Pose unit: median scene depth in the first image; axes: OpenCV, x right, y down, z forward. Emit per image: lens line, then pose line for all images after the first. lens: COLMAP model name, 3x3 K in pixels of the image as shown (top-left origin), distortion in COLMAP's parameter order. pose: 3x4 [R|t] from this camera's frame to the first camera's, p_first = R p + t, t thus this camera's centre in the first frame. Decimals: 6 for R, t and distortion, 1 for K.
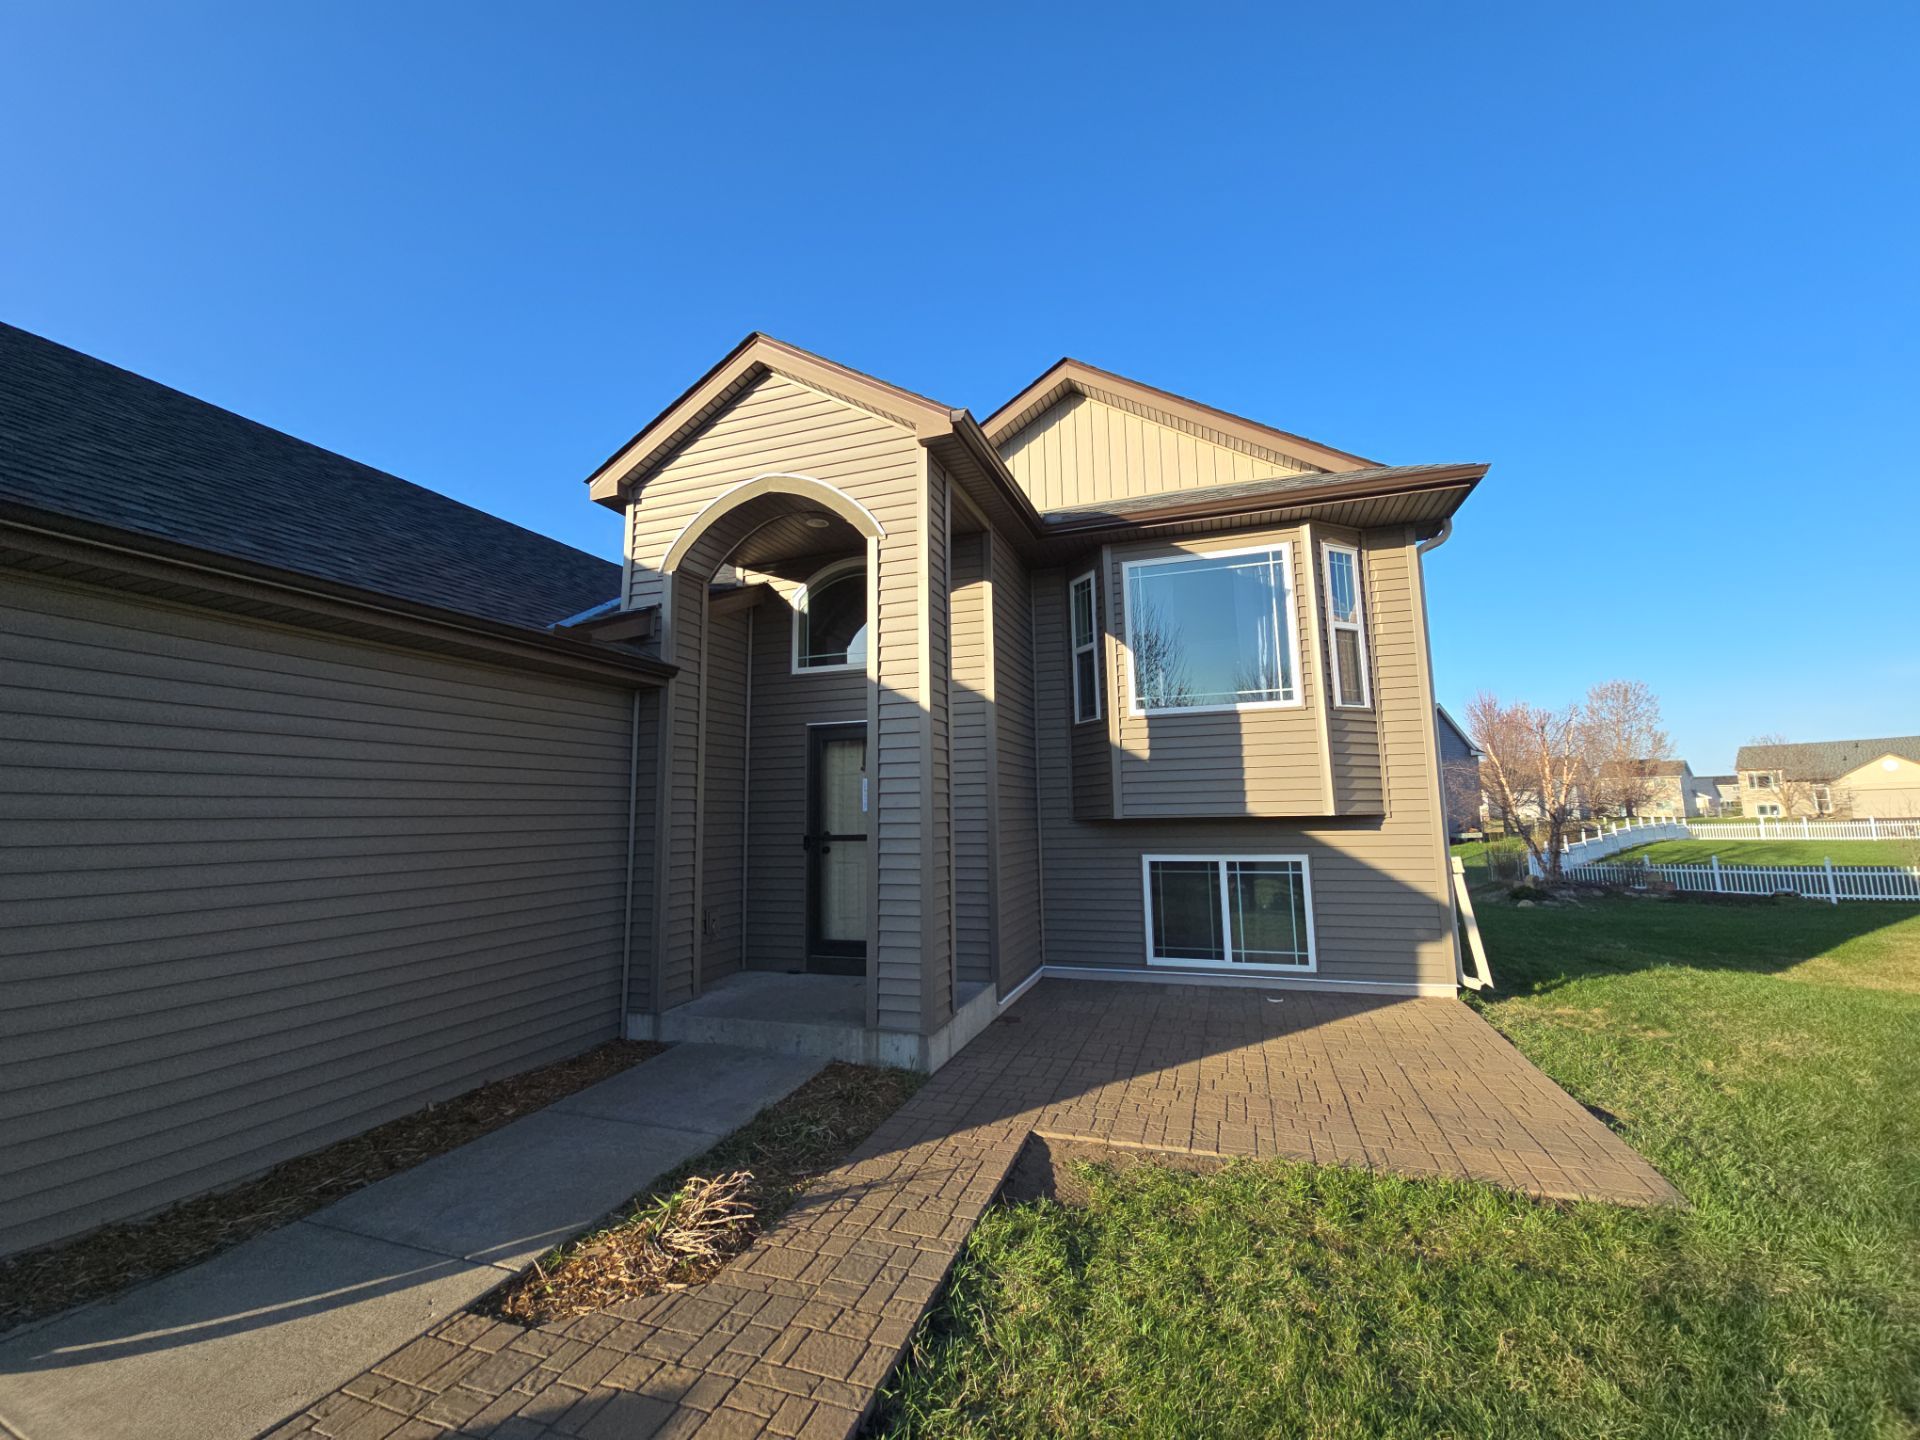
lens RADIAL K [[775.9, 0, 964.3], [0, 775.9, 716.2], [0, 0, 1]] dist [-0.001136, 0.000520]
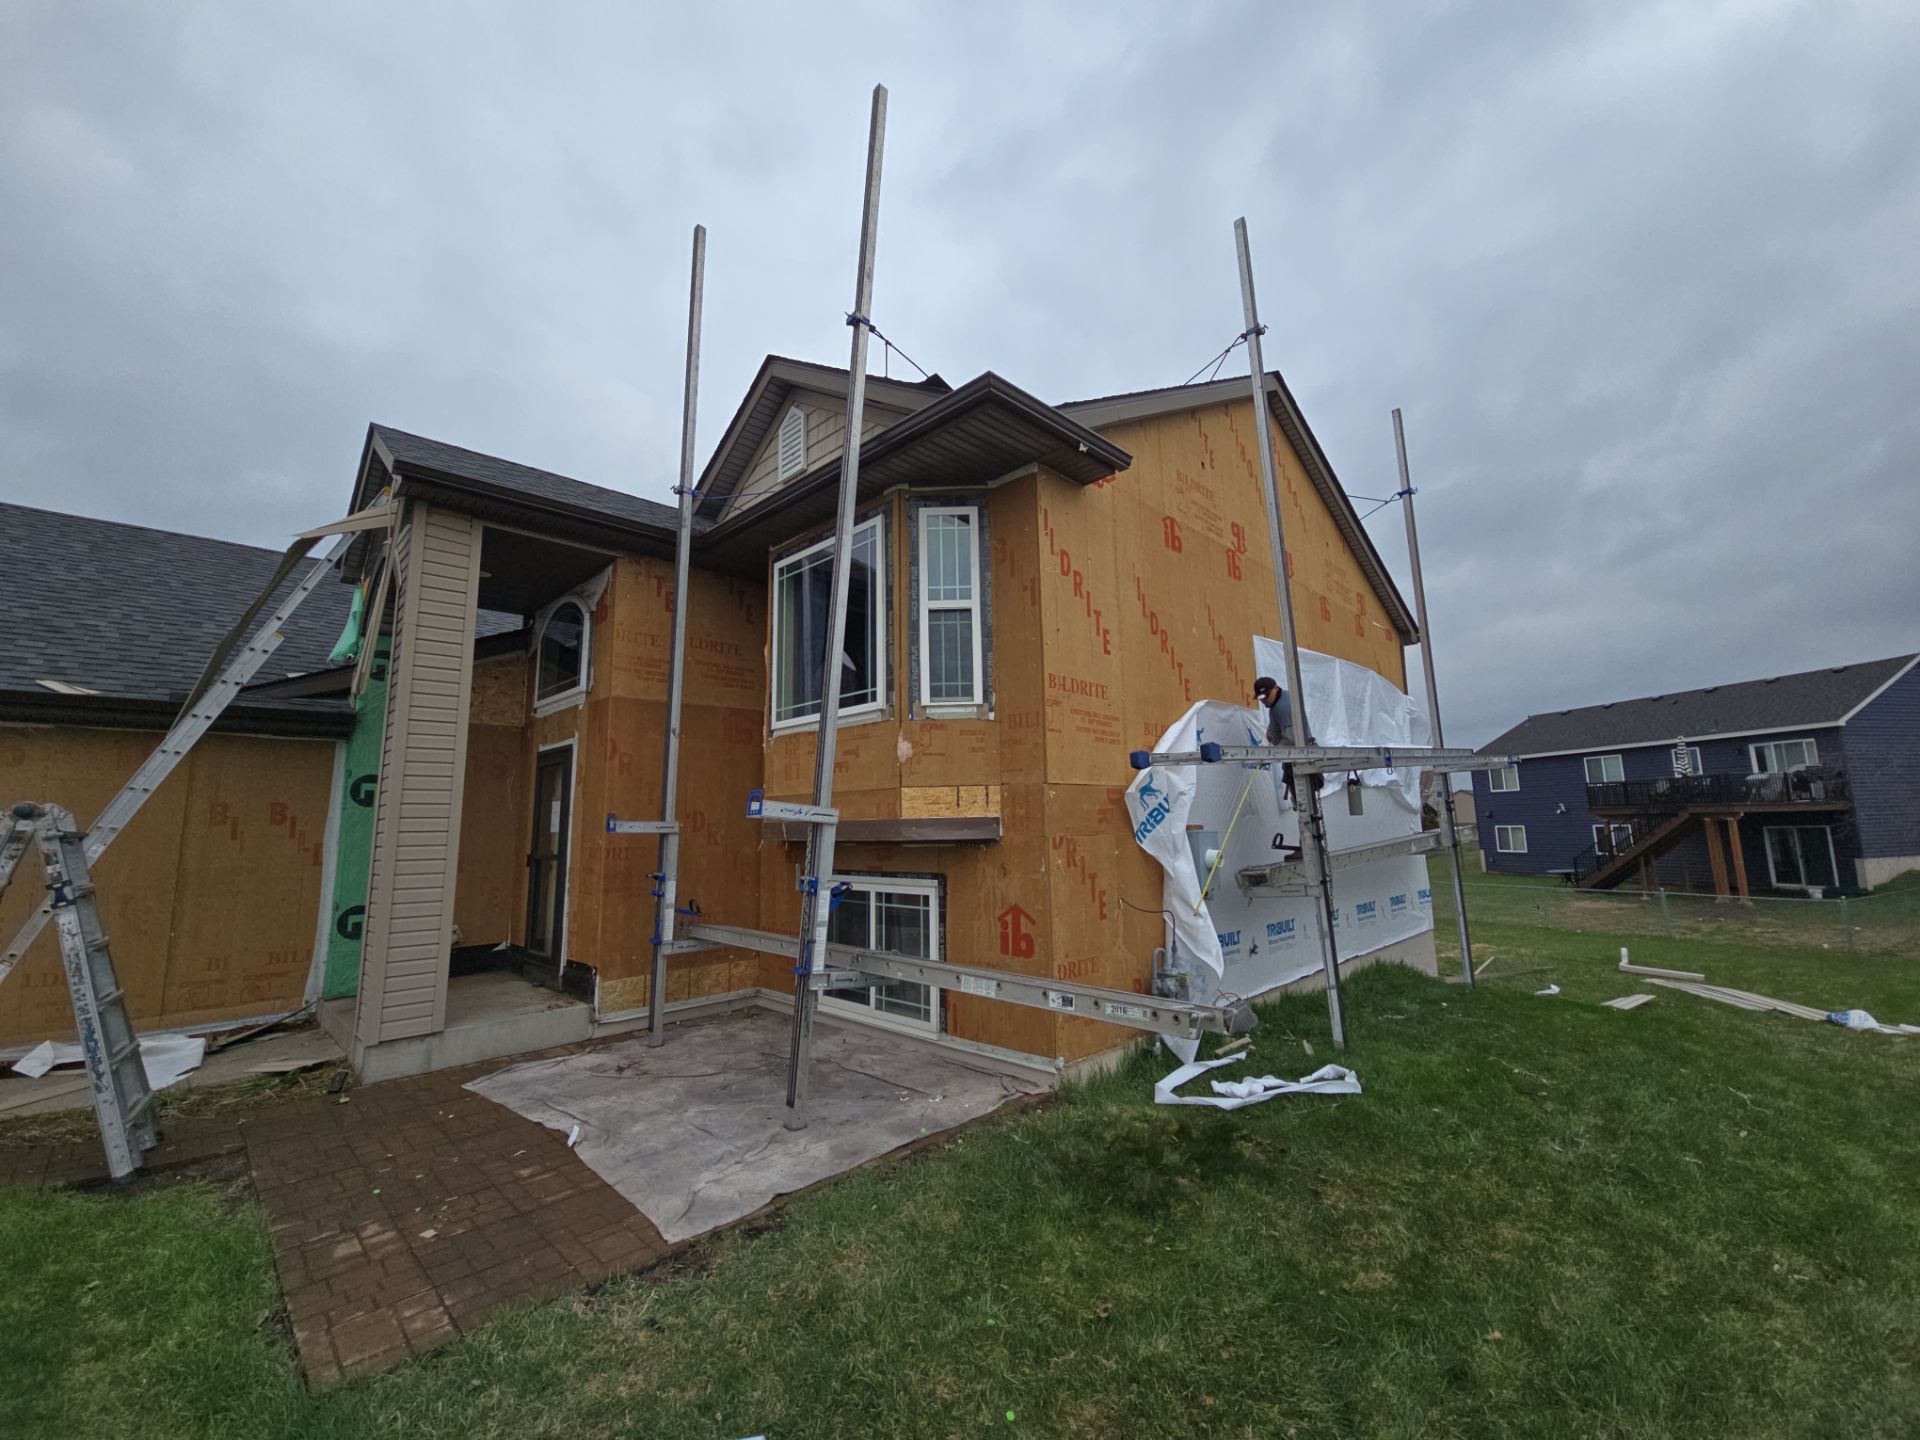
lens RADIAL K [[766.6, 0, 958.8], [0, 766.6, 712.7], [0, 0, 1]] dist [0.000739, -0.000364]
pose [[0.899350, -0.061801, -0.432841, 0.892312], [0.057325, 0.998081, -0.023396, 0.015974], [0.433456, -0.003771, 0.901167, 0.303368]]
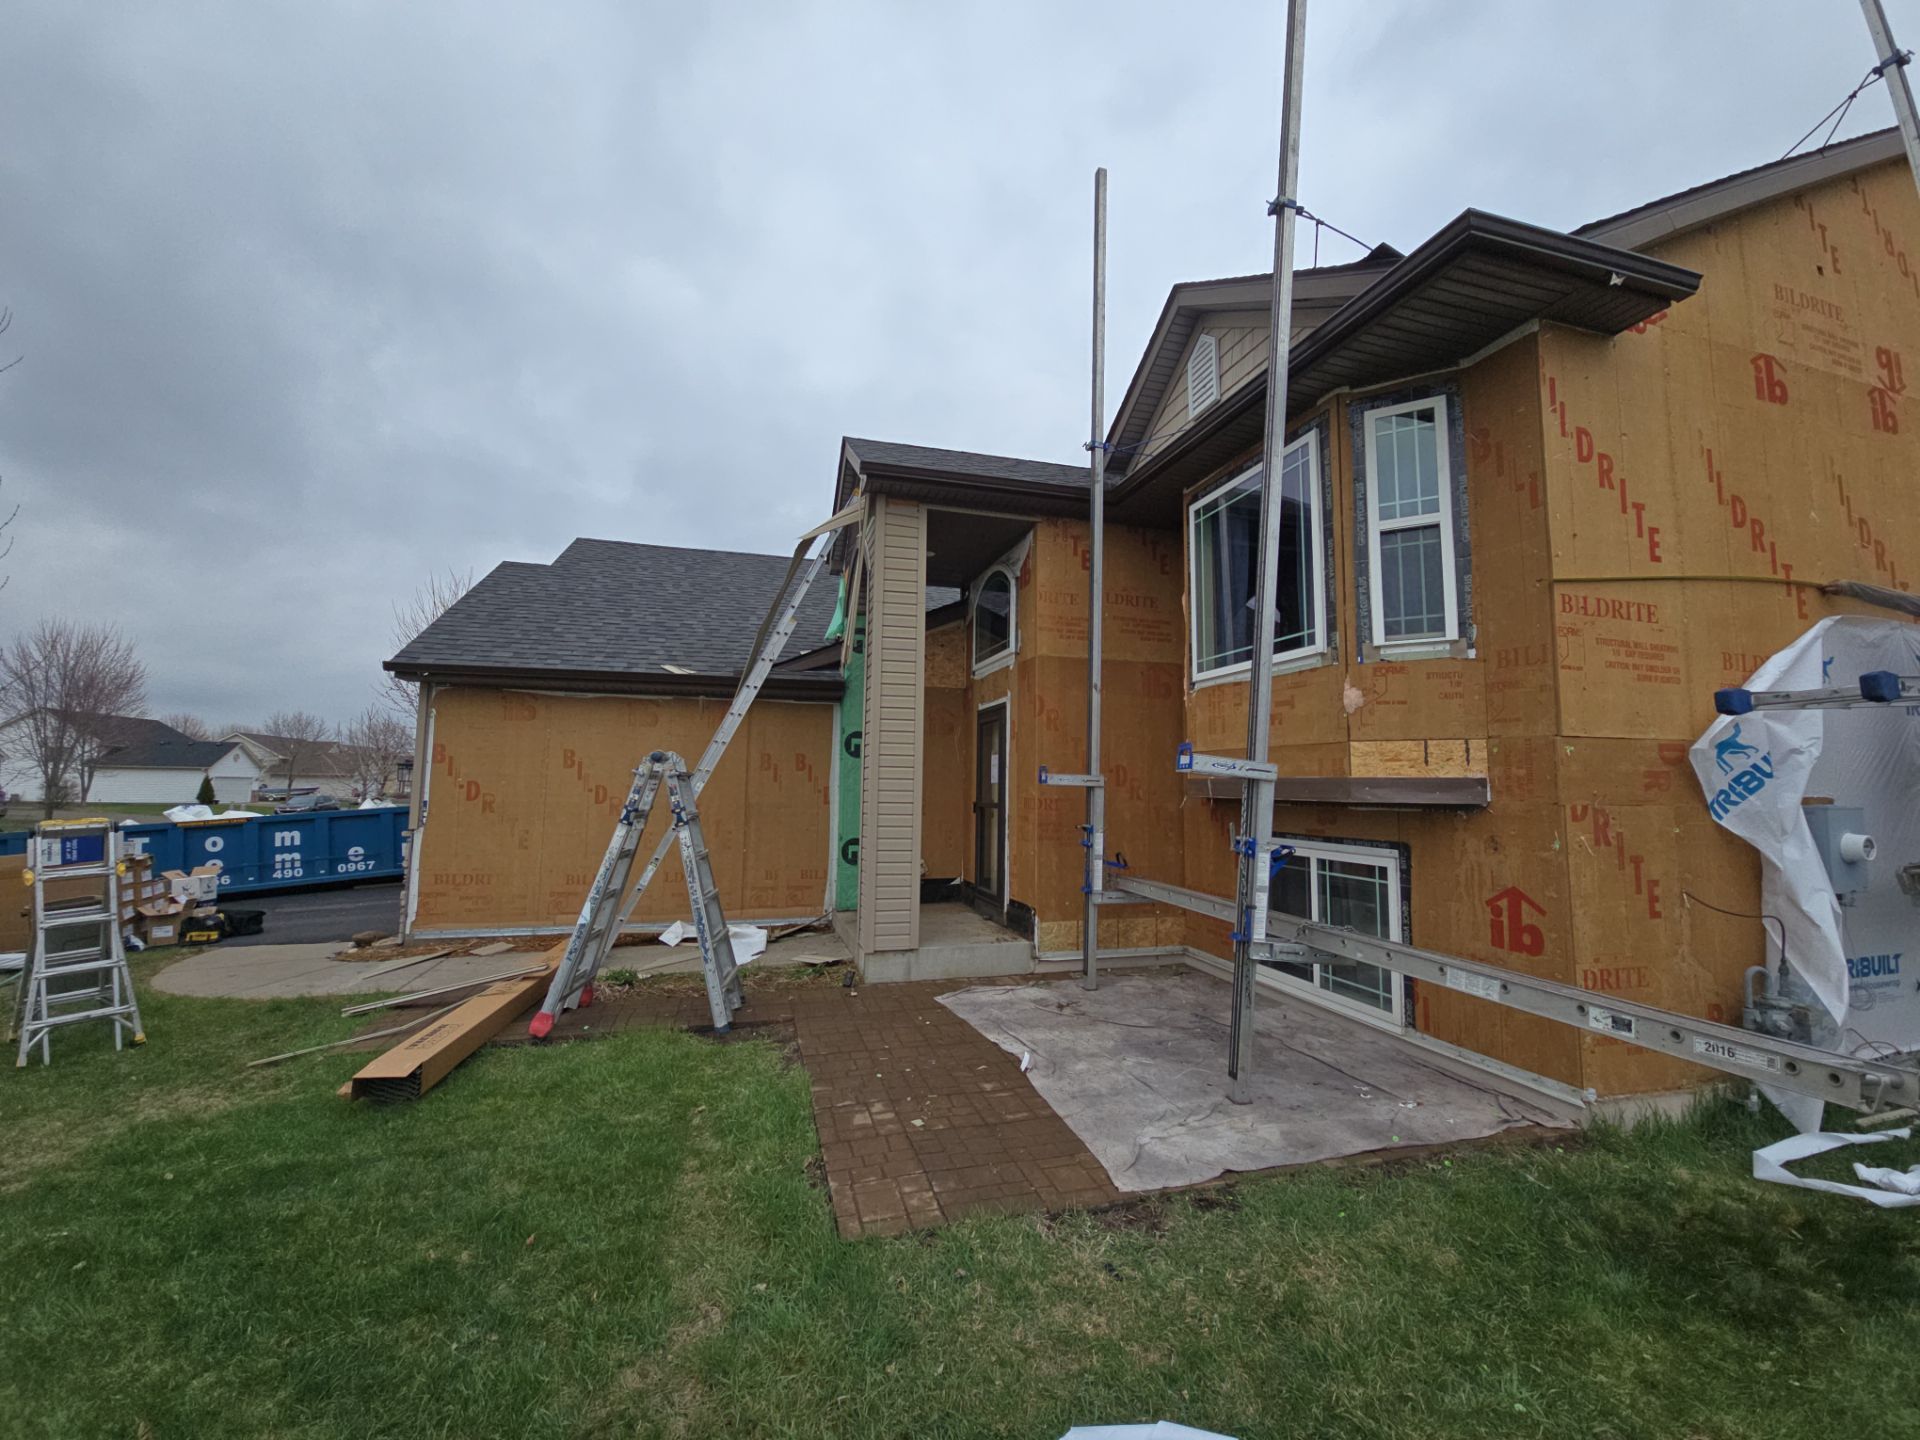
lens RADIAL K [[768.2, 0, 973.0], [0, 768.2, 710.8], [0, 0, 1]] dist [0.001846, -0.000156]
pose [[0.577548, -0.053410, -0.814607, 0.857638], [0.082341, 0.996580, -0.006962, 0.020757], [0.812193, -0.063055, 0.579971, 0.319668]]
